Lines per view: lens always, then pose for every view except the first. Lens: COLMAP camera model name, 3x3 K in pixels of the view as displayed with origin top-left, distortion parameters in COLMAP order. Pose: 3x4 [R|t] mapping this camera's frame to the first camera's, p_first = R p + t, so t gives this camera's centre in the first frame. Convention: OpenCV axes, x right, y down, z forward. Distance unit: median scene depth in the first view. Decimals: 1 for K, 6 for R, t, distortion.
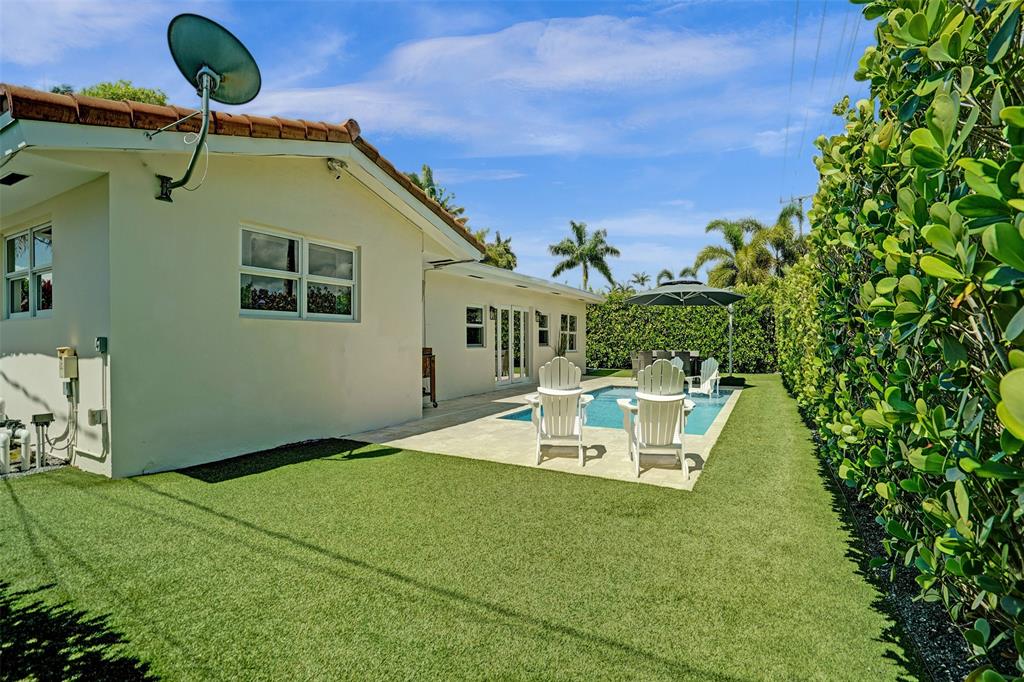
lens RADIAL K [[480.6, 0, 518.4], [0, 480.6, 334.6], [0, 0, 1]] dist [-0.045031, 0.021578]
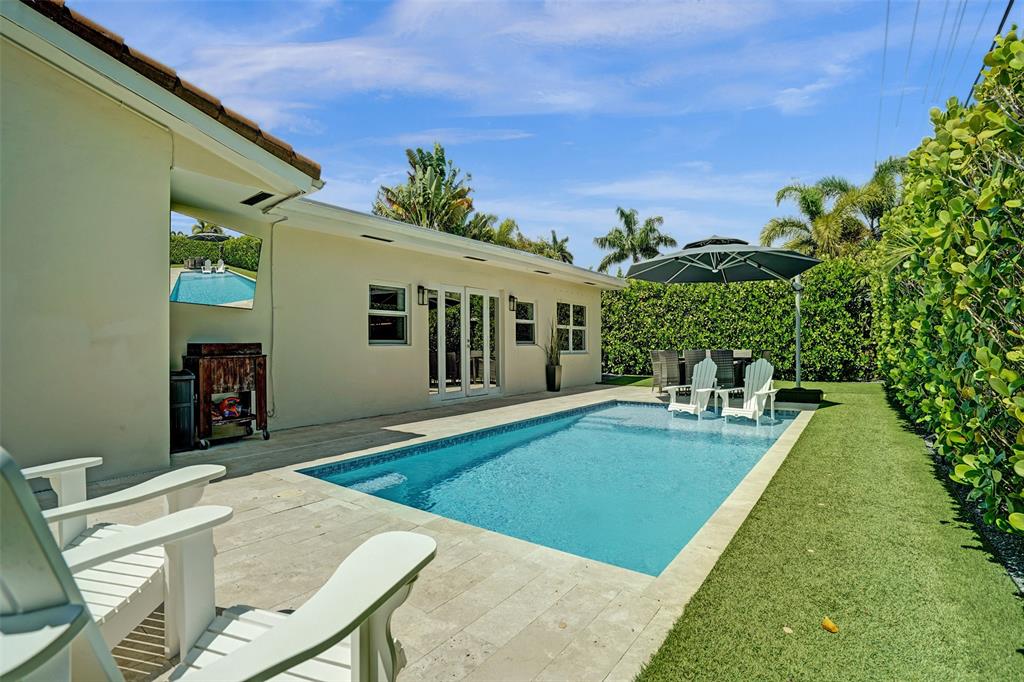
lens RADIAL K [[491.0, 0, 512.0], [0, 491.0, 341.0], [0, 0, 1]] dist [-0.029608, 0.006136]
pose [[0.990211, -0.010804, -0.139161, 0.118233], [0.011293, 0.999933, 0.002727, 0.013926], [0.139123, -0.004271, 0.990266, 0.225709]]
